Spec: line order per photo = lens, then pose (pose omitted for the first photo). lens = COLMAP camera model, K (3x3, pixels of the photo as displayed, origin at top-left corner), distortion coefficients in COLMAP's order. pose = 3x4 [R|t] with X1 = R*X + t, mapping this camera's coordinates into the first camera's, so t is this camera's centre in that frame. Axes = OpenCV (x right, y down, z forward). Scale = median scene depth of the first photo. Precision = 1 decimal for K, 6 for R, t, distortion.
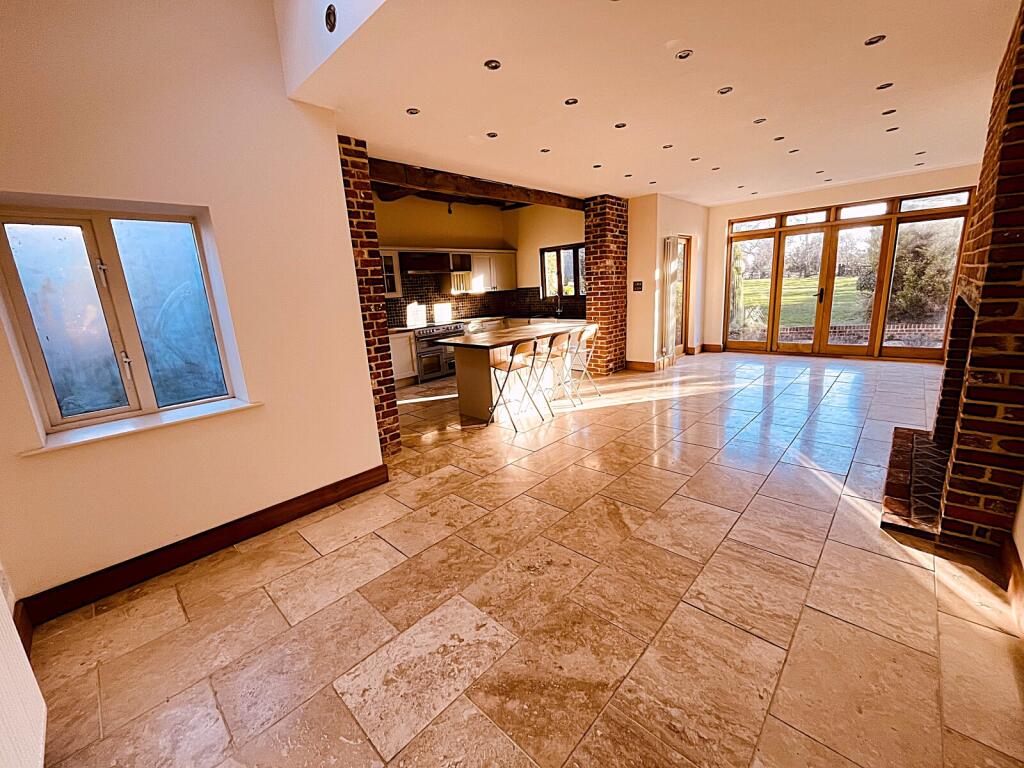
lens RADIAL K [[416.2, 0, 515.6], [0, 416.2, 384.8], [0, 0, 1]] dist [0.000244, -0.000129]
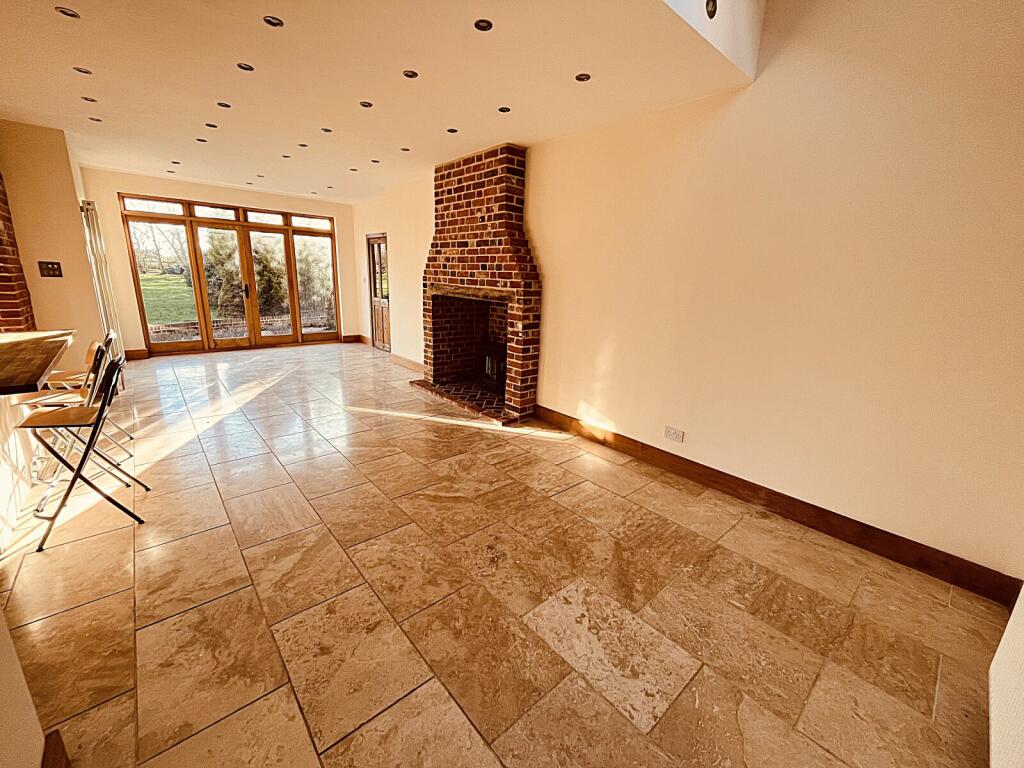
lens RADIAL K [[416.2, 0, 515.4], [0, 416.2, 378.3], [0, 0, 1]] dist [0.000244, -0.000129]
pose [[0.083911, -0.179521, 0.980169, -0.854184], [0.186792, 0.969035, 0.161490, -0.132541], [-0.978809, 0.169537, 0.114846, 0.757958]]
